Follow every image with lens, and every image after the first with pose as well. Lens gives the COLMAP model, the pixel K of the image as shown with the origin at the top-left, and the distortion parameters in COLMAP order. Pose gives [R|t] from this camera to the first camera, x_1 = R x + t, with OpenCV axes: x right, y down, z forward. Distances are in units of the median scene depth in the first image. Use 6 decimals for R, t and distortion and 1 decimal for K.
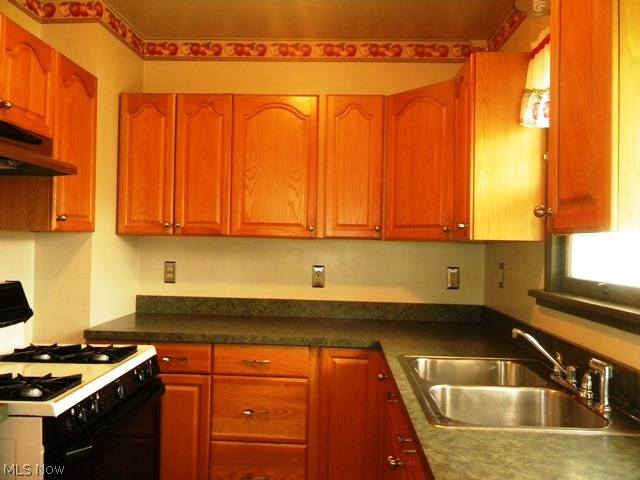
lens RADIAL K [[527.1, 0, 318.3], [0, 527.1, 239.7], [0, 0, 1]] dist [0.026558, -0.036991]
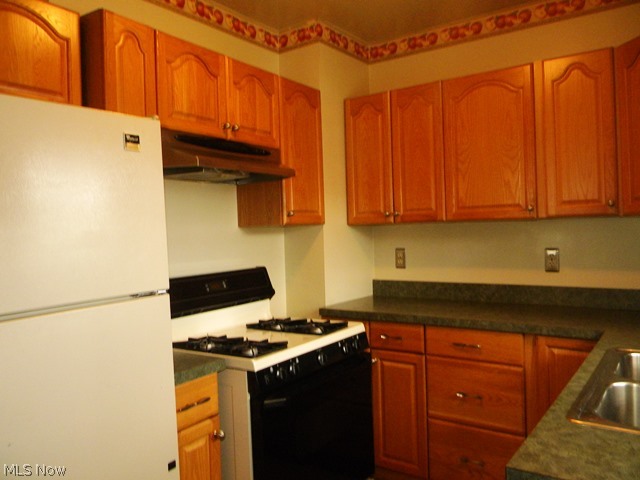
lens RADIAL K [[527.1, 0, 318.9], [0, 527.1, 239.7], [0, 0, 1]] dist [0.026558, -0.036991]
pose [[0.848294, -0.036260, -0.528283, 0.174896], [0.047104, 0.998865, 0.007078, 0.010669], [0.527427, -0.030889, 0.849039, 0.012110]]
